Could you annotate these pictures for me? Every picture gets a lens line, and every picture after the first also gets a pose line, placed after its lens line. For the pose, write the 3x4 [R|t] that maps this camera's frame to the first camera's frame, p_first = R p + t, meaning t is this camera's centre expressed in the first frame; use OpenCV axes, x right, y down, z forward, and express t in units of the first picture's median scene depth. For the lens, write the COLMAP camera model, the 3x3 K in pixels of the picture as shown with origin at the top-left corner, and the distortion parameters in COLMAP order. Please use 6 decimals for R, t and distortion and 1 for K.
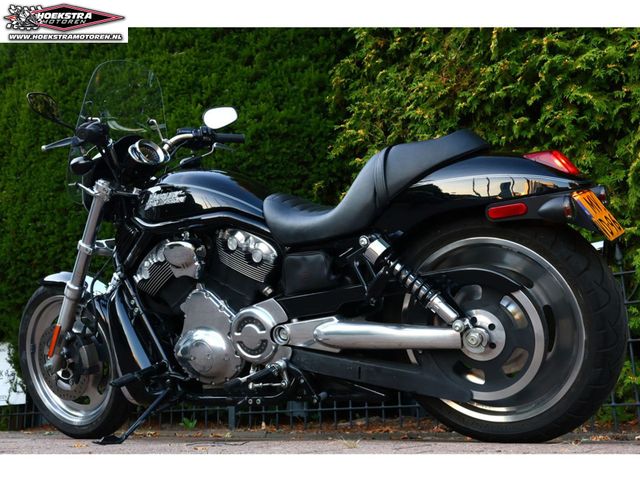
lens RADIAL K [[735.5, 0, 323.7], [0, 735.5, 238.3], [0, 0, 1]] dist [0.011671, 0.000000]
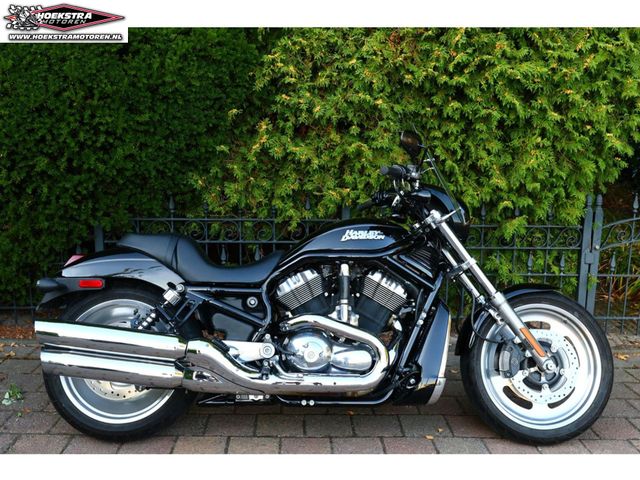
lens RADIAL K [[647.0, 0, 322.2], [0, 647.0, 240.8], [0, 0, 1]] dist [0.013910, 0.000000]
pose [[0.803119, -0.083920, 0.589880, -0.817564], [-0.179307, 0.910094, 0.373601, -0.485223], [-0.568198, -0.405815, 0.715866, 0.474300]]
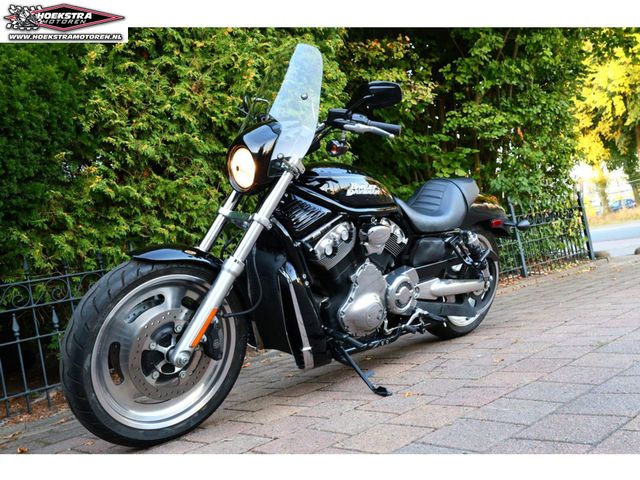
lens RADIAL K [[595.1, 0, 318.5], [0, 595.1, 239.5], [0, 0, 1]] dist [0.007044, 0.000000]
pose [[0.238689, 0.018190, 0.970926, -1.288858], [-0.061241, 0.998116, -0.003644, 0.040576], [-0.969163, -0.058591, 0.239353, 0.908537]]
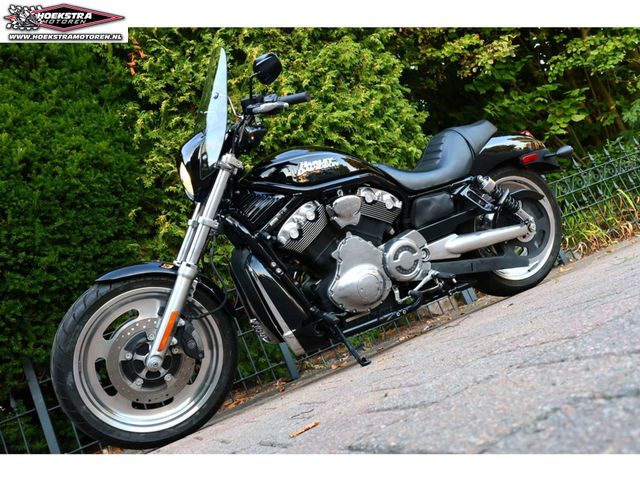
lens RADIAL K [[573.7, 0, 321.1], [0, 573.7, 239.3], [0, 0, 1]] dist [0.012603, -0.000510]
pose [[0.560644, -0.056555, 0.826123, -1.082080], [0.178160, 0.982538, -0.053645, 0.127053], [-0.808664, 0.177257, 0.560930, 0.536151]]
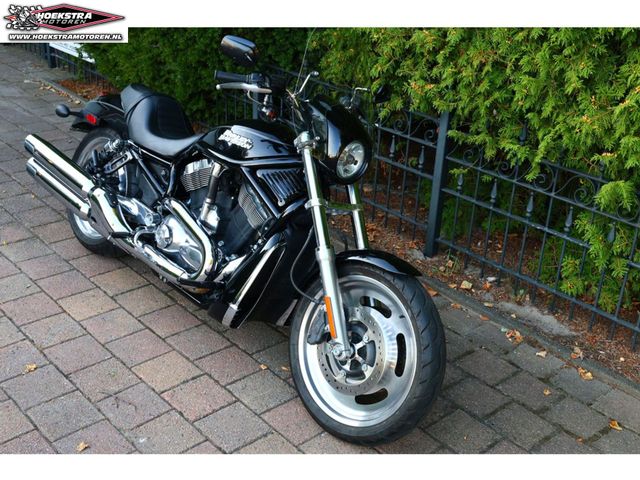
lens RADIAL K [[801.8, 0, 319.2], [0, 801.8, 239.1], [0, 0, 1]] dist [0.000466, 0.000000]
pose [[0.970940, 0.160419, -0.177600, 0.386813], [-0.009309, 0.766845, 0.641765, -0.826860], [0.239143, -0.621462, 0.746053, 0.177732]]
